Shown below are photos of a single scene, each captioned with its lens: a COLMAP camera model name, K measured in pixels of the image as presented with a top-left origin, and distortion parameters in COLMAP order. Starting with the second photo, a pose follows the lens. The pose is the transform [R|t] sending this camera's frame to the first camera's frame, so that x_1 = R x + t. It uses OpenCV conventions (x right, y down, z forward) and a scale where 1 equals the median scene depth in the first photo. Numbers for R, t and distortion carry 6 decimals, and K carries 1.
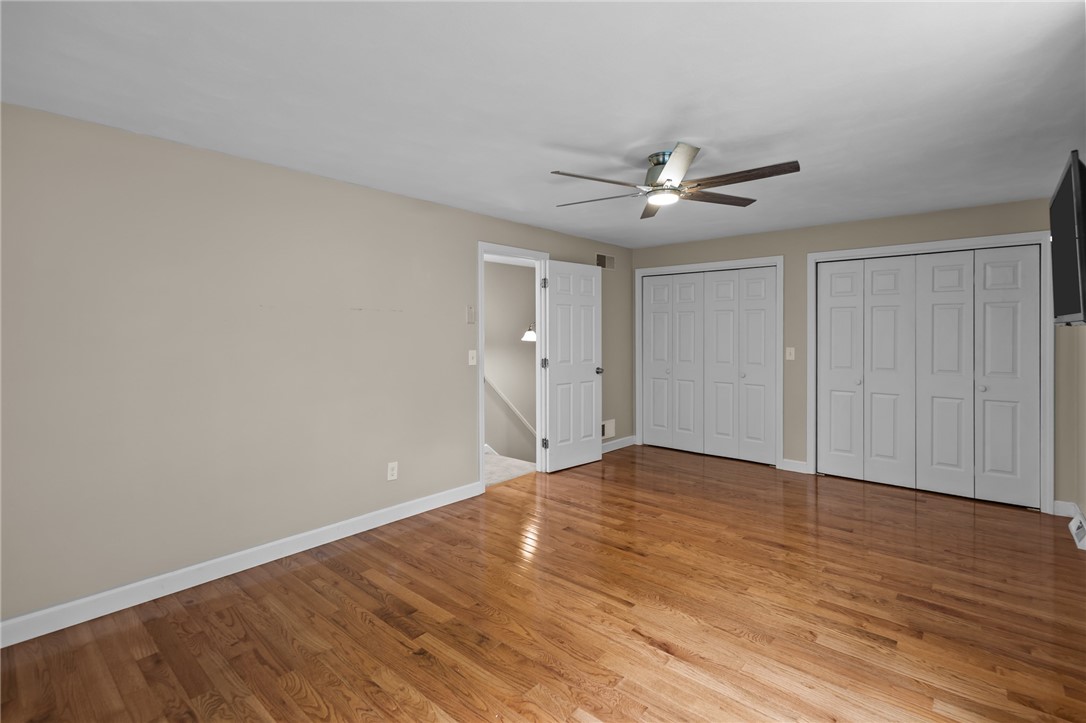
lens RADIAL K [[500.1, 0, 543.5], [0, 500.1, 332.9], [0, 0, 1]] dist [0.013528, -0.002893]
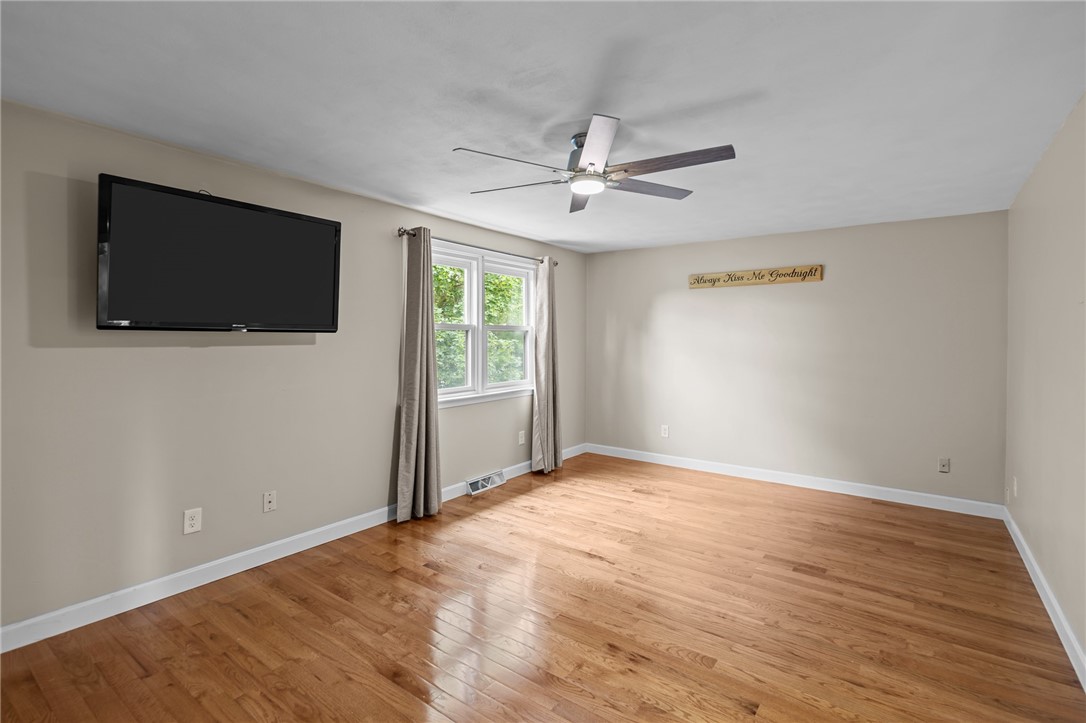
lens RADIAL K [[500.1, 0, 543.8], [0, 500.1, 355.2], [0, 0, 1]] dist [0.013528, -0.002893]
pose [[-0.996376, 0.000846, -0.085058, 0.441213], [-0.002315, 0.999311, 0.037048, -0.004685], [0.085030, 0.037110, -0.995687, 2.117530]]
